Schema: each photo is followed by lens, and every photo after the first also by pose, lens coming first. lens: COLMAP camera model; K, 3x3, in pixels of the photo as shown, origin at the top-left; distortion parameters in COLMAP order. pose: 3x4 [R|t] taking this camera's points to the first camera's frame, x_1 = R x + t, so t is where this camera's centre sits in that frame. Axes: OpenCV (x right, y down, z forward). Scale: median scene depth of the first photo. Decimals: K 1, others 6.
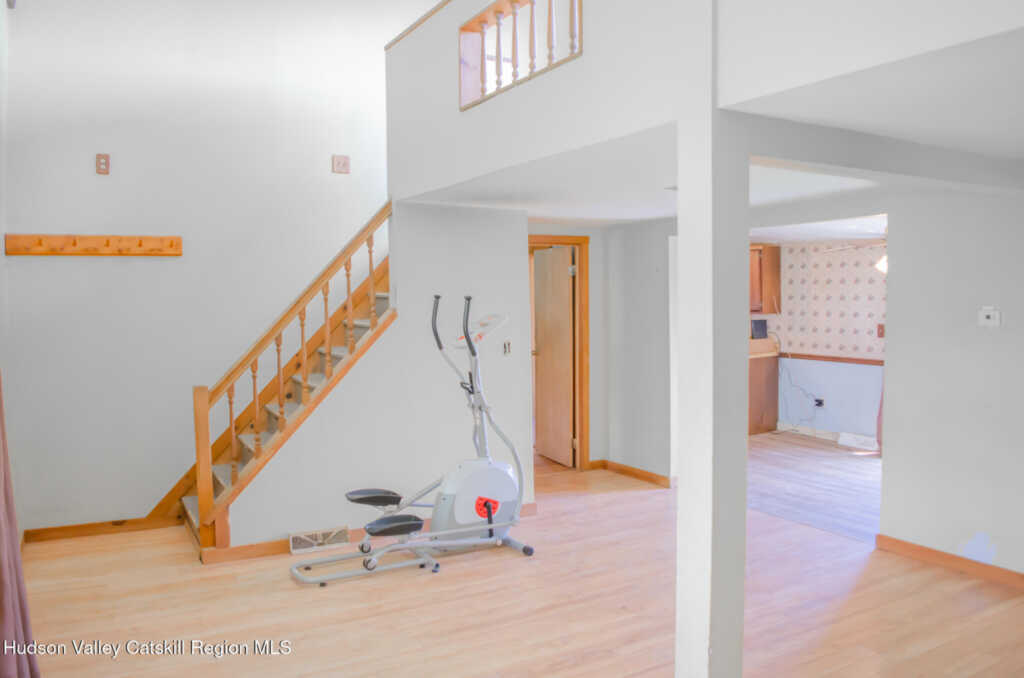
lens RADIAL K [[799.0, 0, 512.0], [0, 799.0, 339.0], [0, 0, 1]] dist [-0.080710, 0.016698]
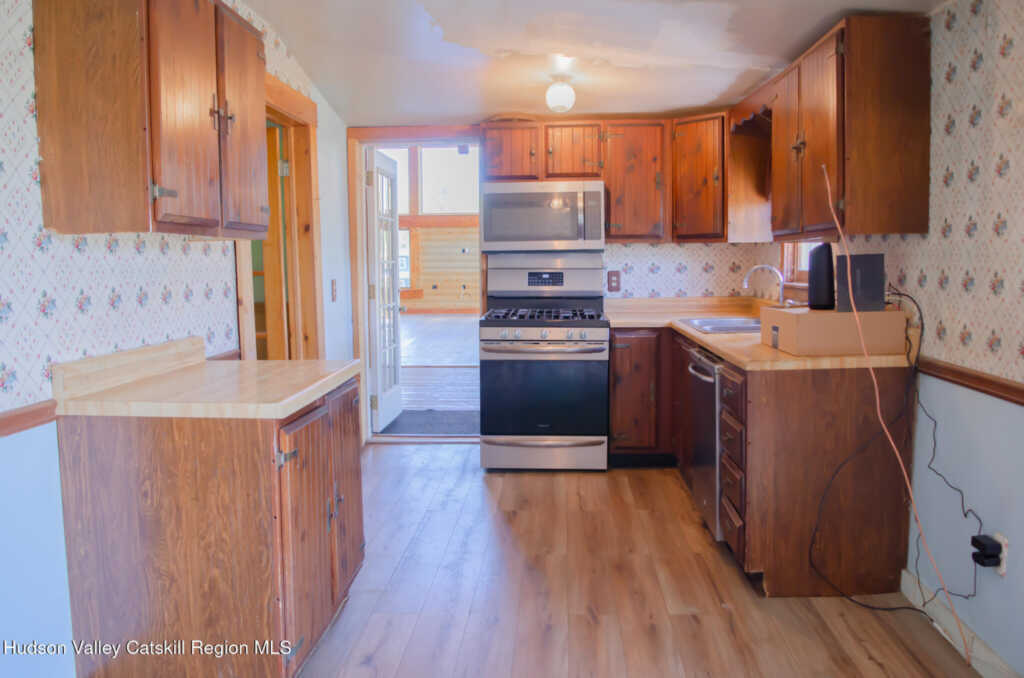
lens RADIAL K [[799.0, 0, 512.0], [0, 799.0, 339.0], [0, 0, 1]] dist [-0.080710, 0.016698]
pose [[0.840460, 0.056669, -0.538903, 0.379735], [-0.031883, 0.997965, 0.055219, -0.002604], [0.540935, -0.029227, 0.840556, 0.666633]]
